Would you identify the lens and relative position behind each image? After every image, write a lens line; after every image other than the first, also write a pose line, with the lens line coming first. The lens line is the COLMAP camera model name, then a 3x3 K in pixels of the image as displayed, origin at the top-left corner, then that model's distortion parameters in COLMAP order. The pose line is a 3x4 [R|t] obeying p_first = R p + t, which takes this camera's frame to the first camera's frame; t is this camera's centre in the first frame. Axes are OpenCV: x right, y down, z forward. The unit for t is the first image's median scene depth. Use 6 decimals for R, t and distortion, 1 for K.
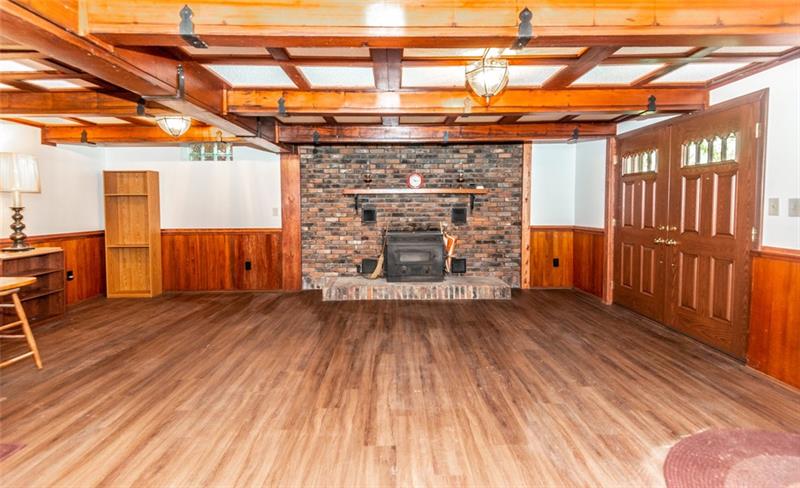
lens RADIAL K [[366.2, 0, 400.4], [0, 366.2, 221.1], [0, 0, 1]] dist [0.026647, -0.017212]
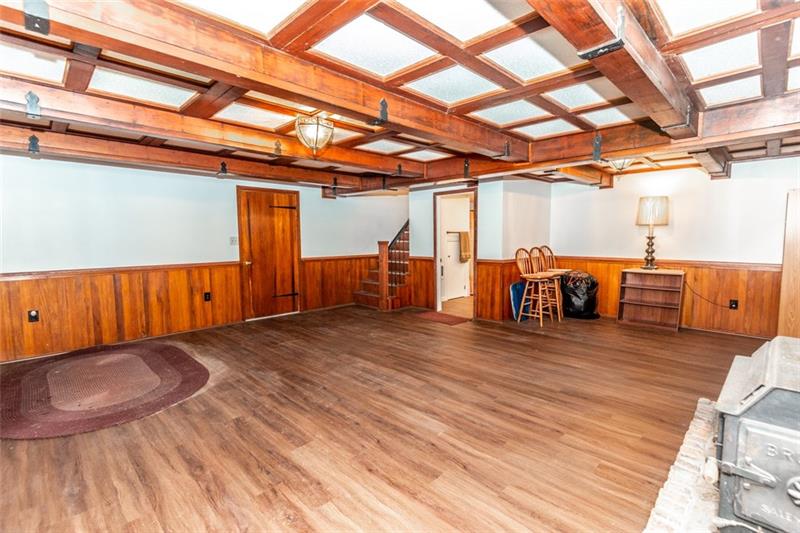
lens RADIAL K [[364.0, 0, 398.3], [0, 364.0, 264.4], [0, 0, 1]] dist [0.041431, -0.029692]
pose [[-0.711347, 0.069511, -0.699395, 0.838336], [-0.020787, 0.992581, 0.119793, -0.115688], [0.702533, 0.099753, -0.704625, 1.930491]]
